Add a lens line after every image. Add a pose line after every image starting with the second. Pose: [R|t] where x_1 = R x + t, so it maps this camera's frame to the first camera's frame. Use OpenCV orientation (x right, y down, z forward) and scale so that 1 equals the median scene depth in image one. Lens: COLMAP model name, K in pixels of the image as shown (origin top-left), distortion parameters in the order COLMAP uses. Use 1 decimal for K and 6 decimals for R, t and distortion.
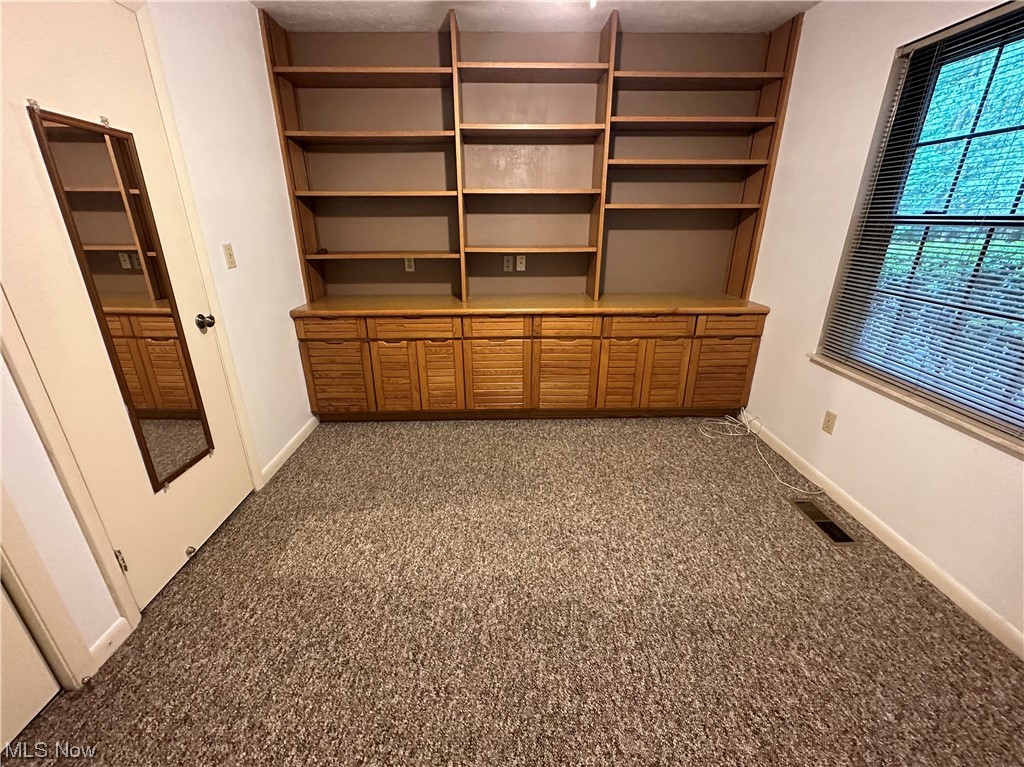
lens RADIAL K [[413.3, 0, 511.3], [0, 413.3, 376.3], [0, 0, 1]] dist [-0.000323, -0.000072]
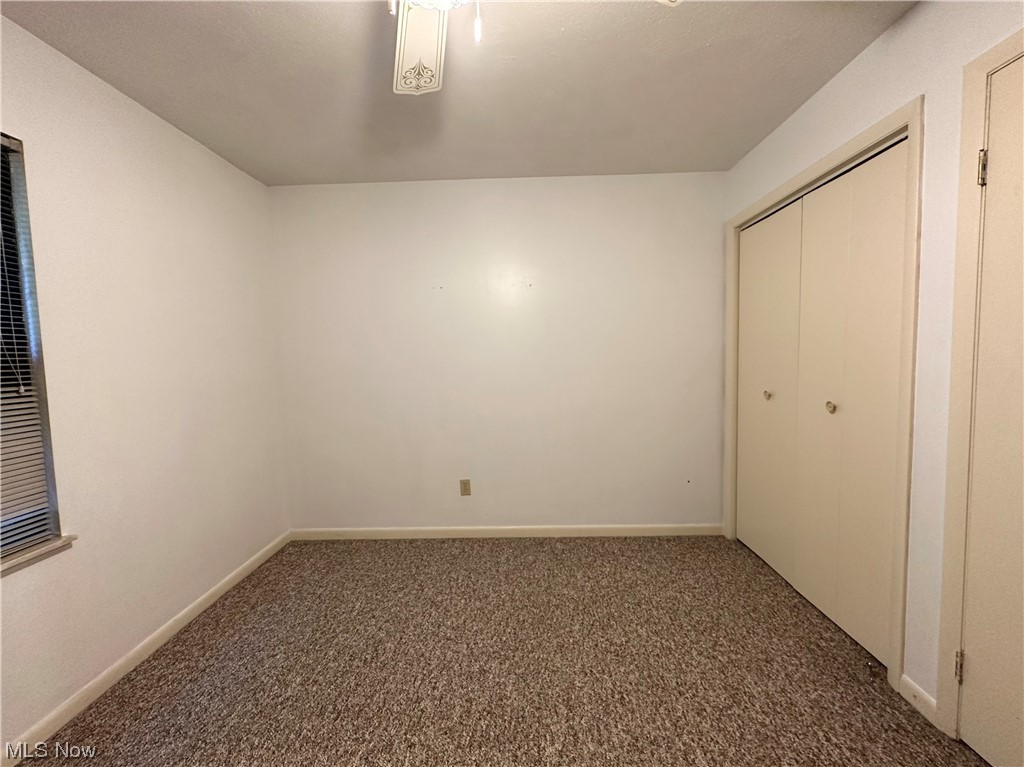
lens RADIAL K [[413.3, 0, 511.5], [0, 413.3, 383.1], [0, 0, 1]] dist [-0.000323, -0.000072]
pose [[-0.998690, 0.025432, 0.044405, -0.006074], [0.041756, 0.906623, 0.419871, -0.548162], [-0.029581, 0.421175, -0.906497, 1.595579]]
